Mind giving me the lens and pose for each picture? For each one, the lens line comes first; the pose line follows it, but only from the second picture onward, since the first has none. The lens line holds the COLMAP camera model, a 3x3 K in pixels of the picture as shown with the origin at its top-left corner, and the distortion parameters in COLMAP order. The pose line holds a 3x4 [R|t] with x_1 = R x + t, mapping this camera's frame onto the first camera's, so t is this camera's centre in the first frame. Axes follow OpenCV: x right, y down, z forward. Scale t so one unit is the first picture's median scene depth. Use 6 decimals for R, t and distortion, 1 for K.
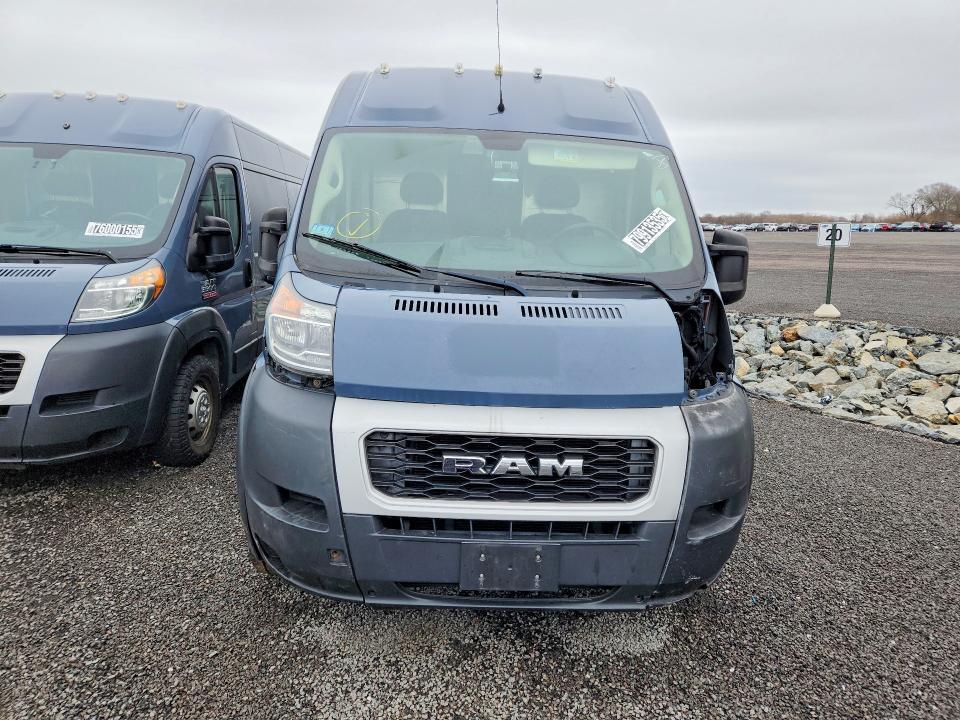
lens RADIAL K [[722.6, 0, 480.0], [0, 722.6, 360.0], [0, 0, 1]] dist [0.004878, 0.000391]
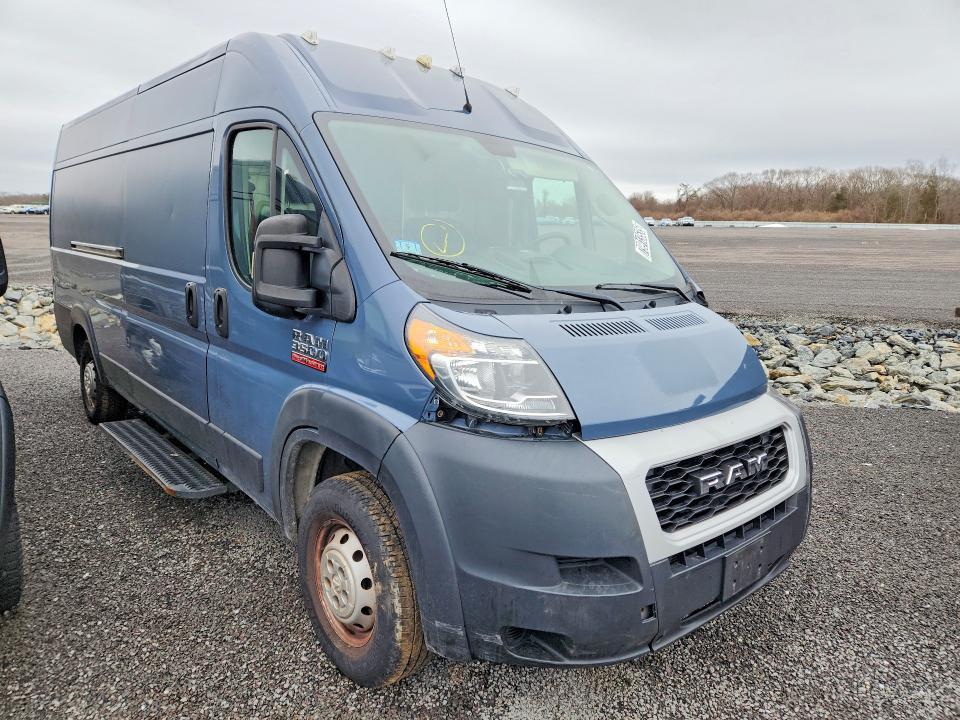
lens RADIAL K [[722.6, 0, 480.0], [0, 722.6, 360.0], [0, 0, 1]] dist [0.004878, 0.000391]
pose [[0.760424, -0.122647, 0.637740, -0.814748], [0.109101, 0.992174, 0.060721, -0.111494], [-0.640197, 0.023405, 0.767855, 0.384937]]
